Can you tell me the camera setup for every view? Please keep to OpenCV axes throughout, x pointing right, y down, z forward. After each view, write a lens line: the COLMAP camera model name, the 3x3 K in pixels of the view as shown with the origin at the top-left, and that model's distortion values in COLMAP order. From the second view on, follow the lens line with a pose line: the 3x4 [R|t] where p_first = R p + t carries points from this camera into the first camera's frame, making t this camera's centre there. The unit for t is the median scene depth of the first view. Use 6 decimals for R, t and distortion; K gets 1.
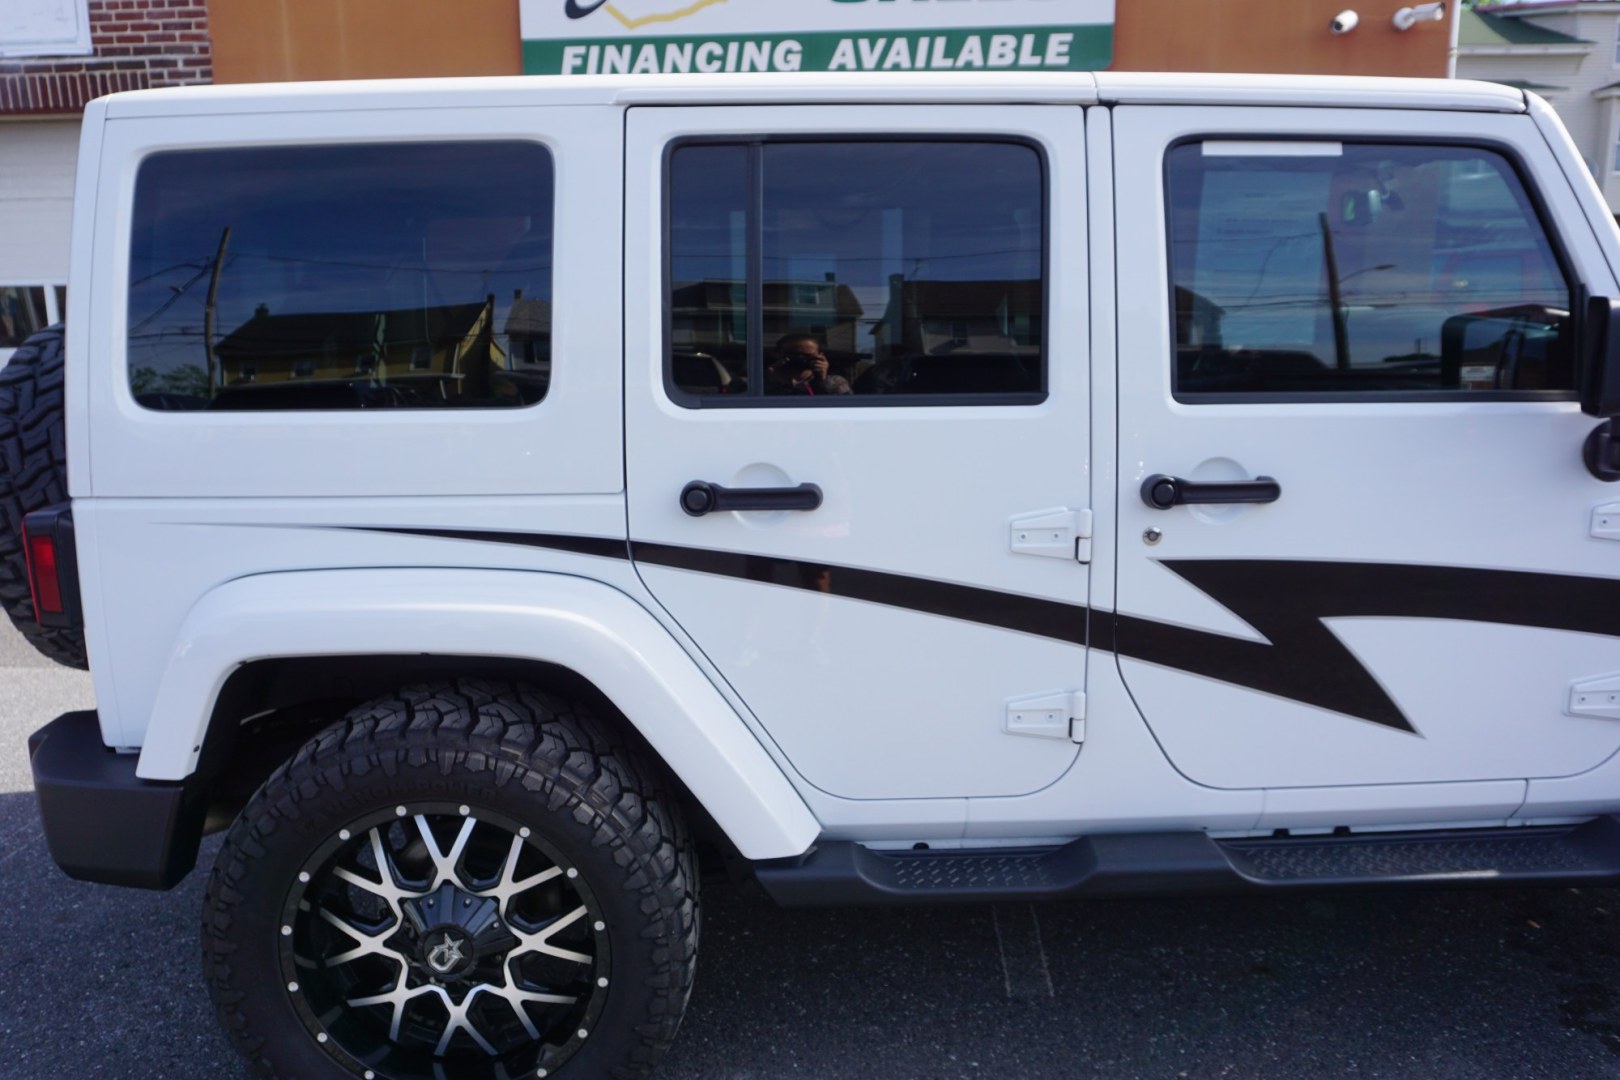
lens RADIAL K [[1189.1, 0, 798.9], [0, 1189.1, 532.7], [0, 0, 1]] dist [-0.041830, 0.040238]
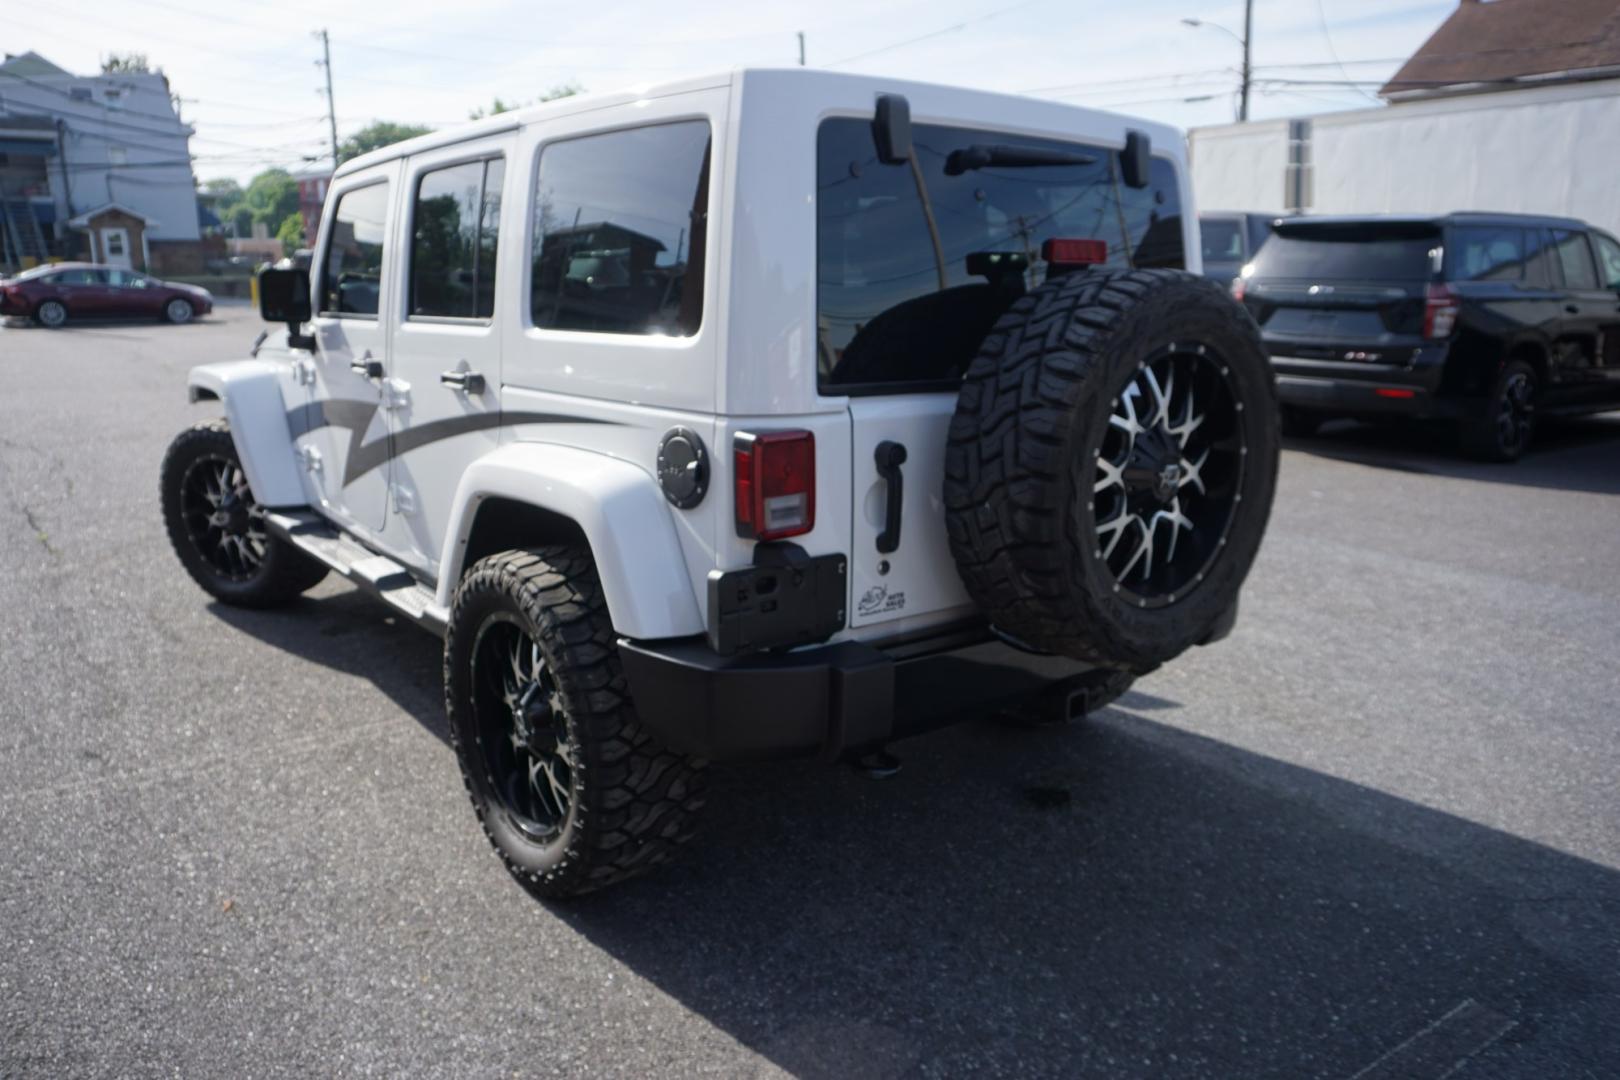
lens RADIAL K [[1189.1, 0, 798.9], [0, 1189.1, 532.7], [0, 0, 1]] dist [-0.041830, 0.040238]
pose [[-0.622745, -0.150297, 0.767854, -1.514475], [0.166291, 0.933532, 0.317592, -0.433101], [-0.764549, 0.325466, -0.556360, 2.345897]]
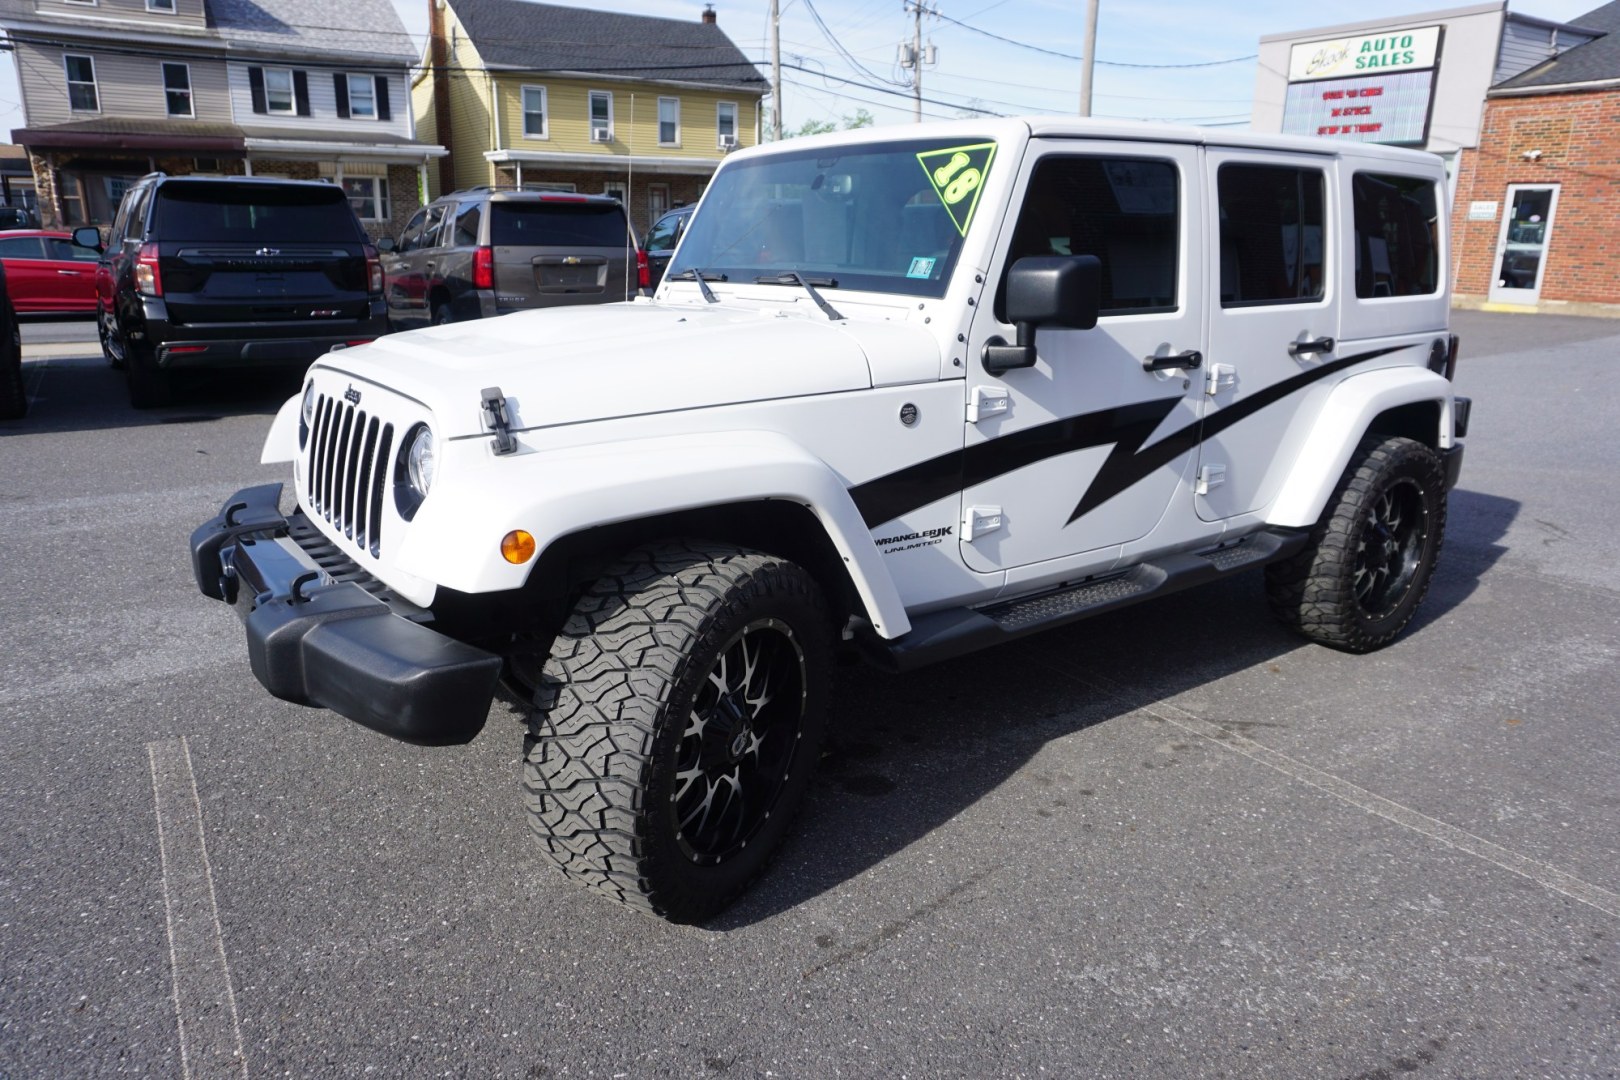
lens RADIAL K [[1087.5, 0, 809.6], [0, 1087.5, 536.0], [0, 0, 1]] dist [-0.042971, 0.037955]
pose [[-0.800163, 0.169710, -0.575271, 1.702839], [-0.117265, 0.896358, 0.427541, -0.587040], [0.588207, 0.409562, -0.697332, 2.651057]]
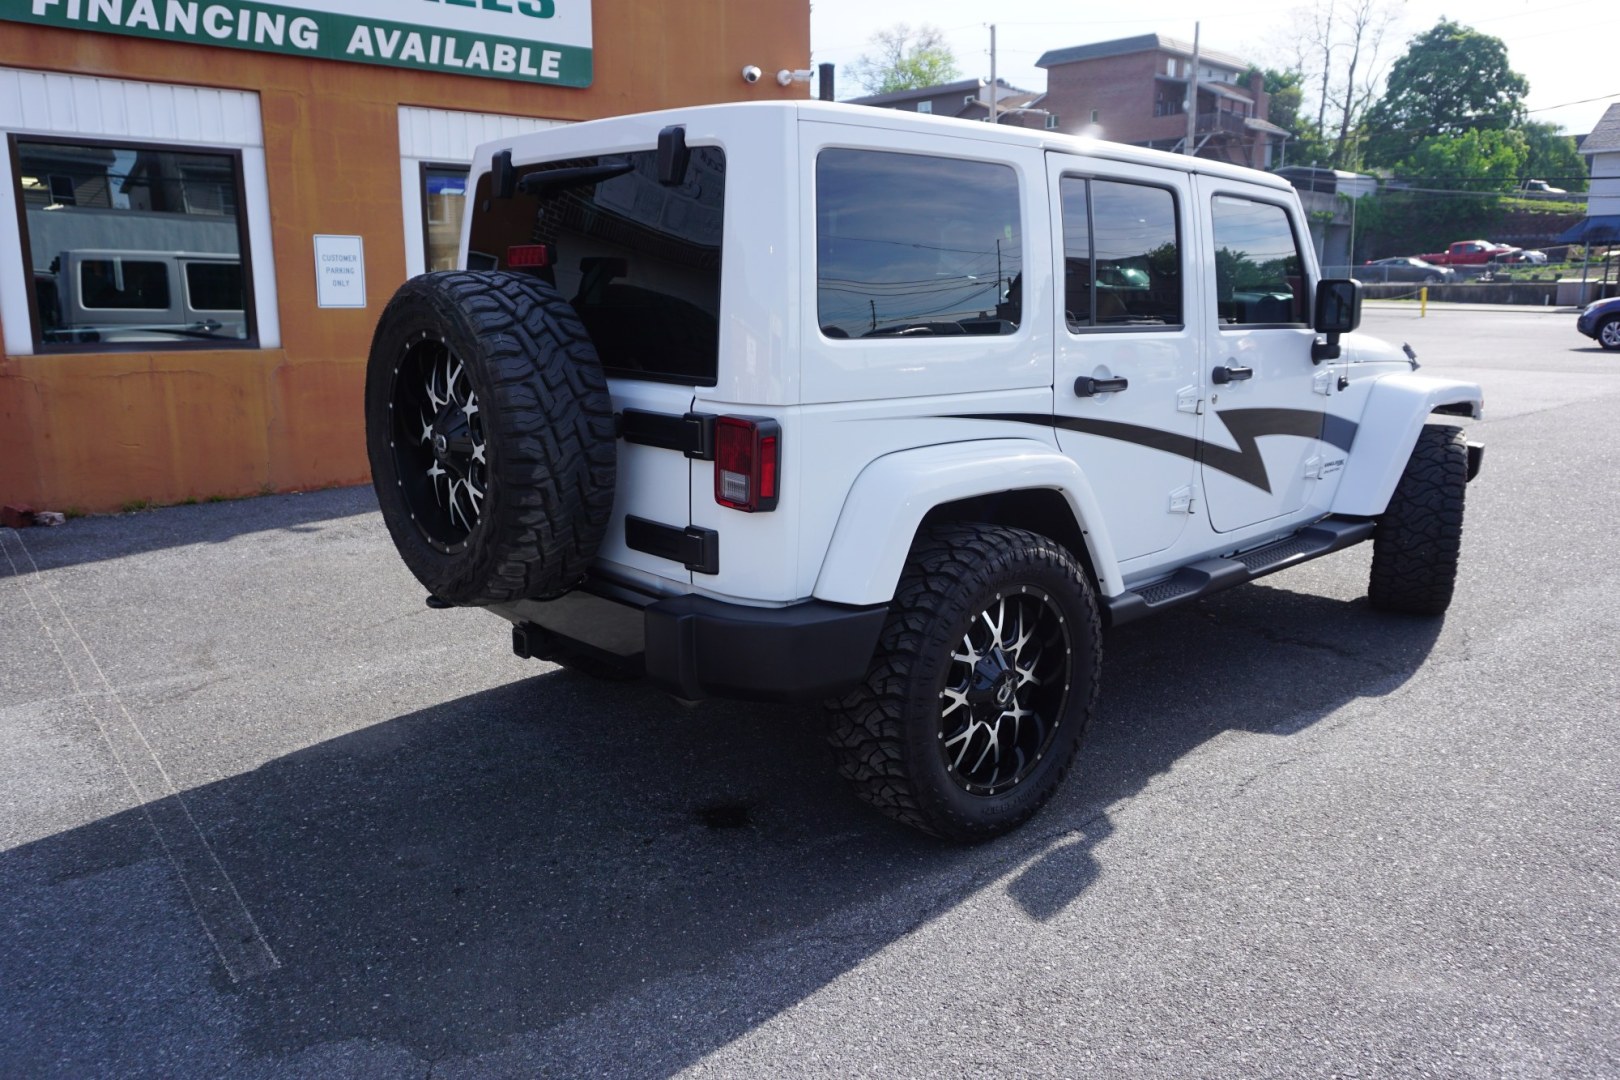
lens RADIAL K [[1189.1, 0, 798.9], [0, 1189.1, 532.7], [0, 0, 1]] dist [-0.041830, 0.040238]
pose [[0.744736, -0.117649, 0.656907, -1.450322], [0.114947, 0.992241, 0.047390, 0.048113], [-0.657385, 0.040216, 0.752481, 0.005209]]
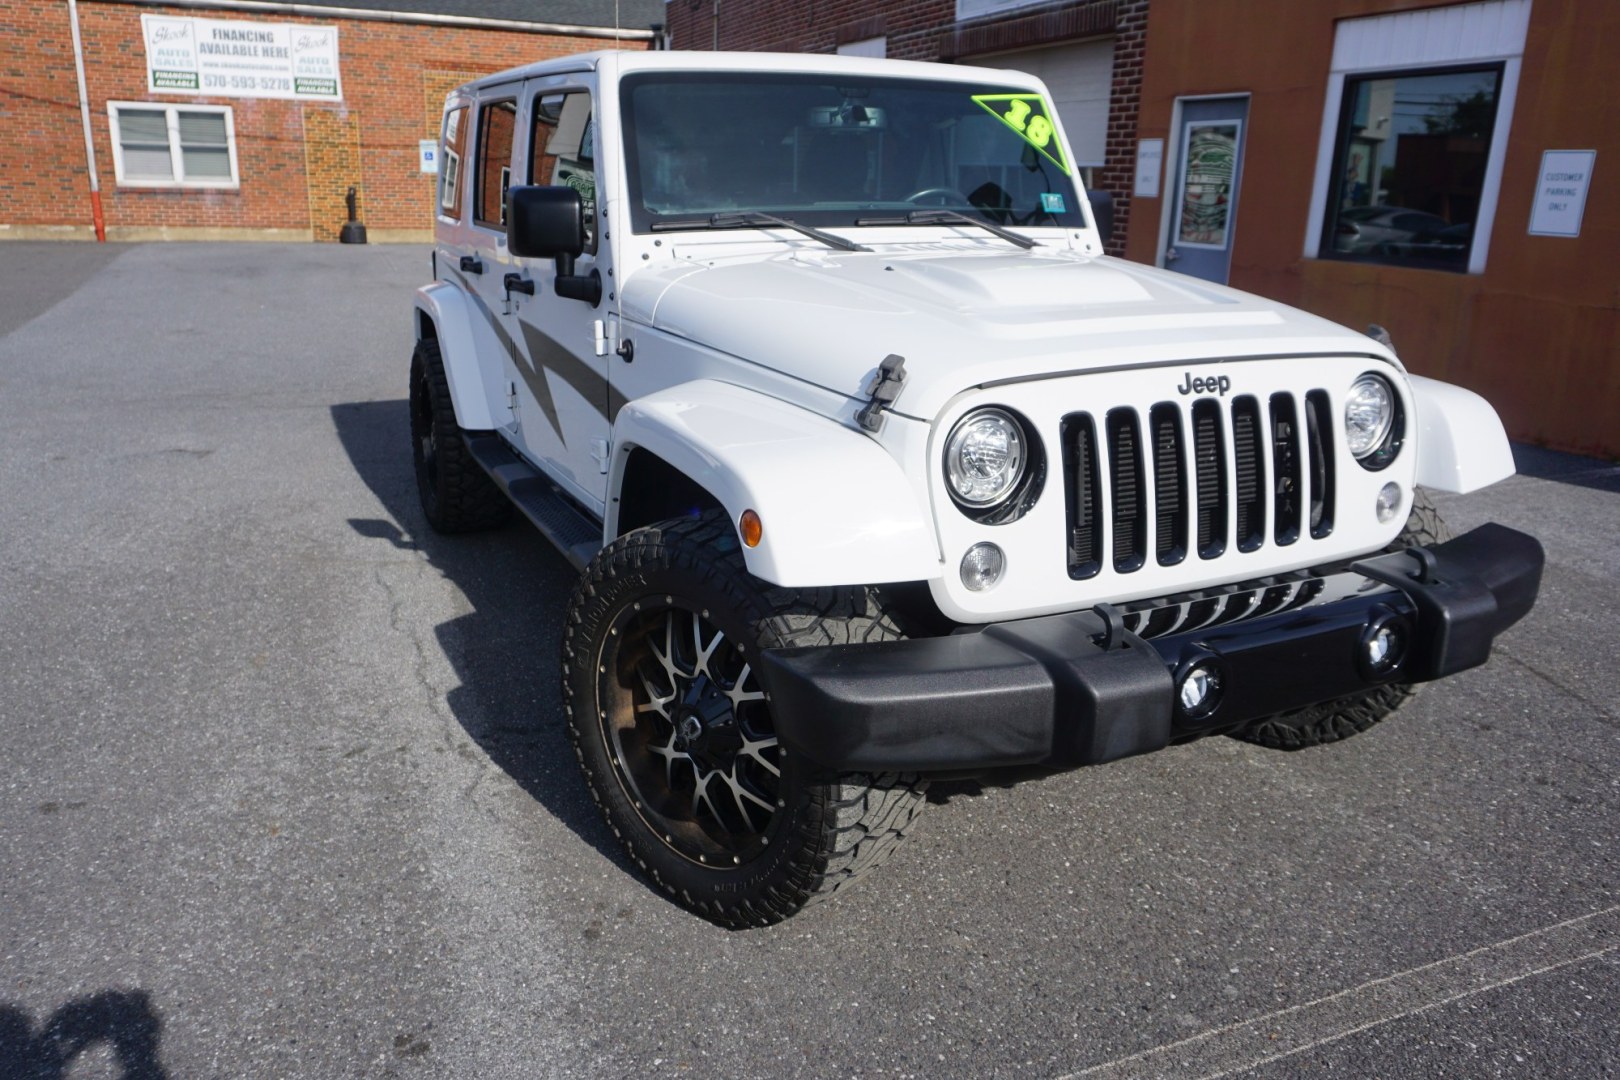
lens RADIAL K [[1177.3, 0, 805.2], [0, 1177.3, 534.4], [0, 0, 1]] dist [-0.015457, 0.006322]
pose [[0.426214, 0.286886, -0.857926, 2.196212], [-0.204318, 0.954403, 0.217643, -0.152357], [0.881247, 0.082527, 0.465396, 0.533837]]
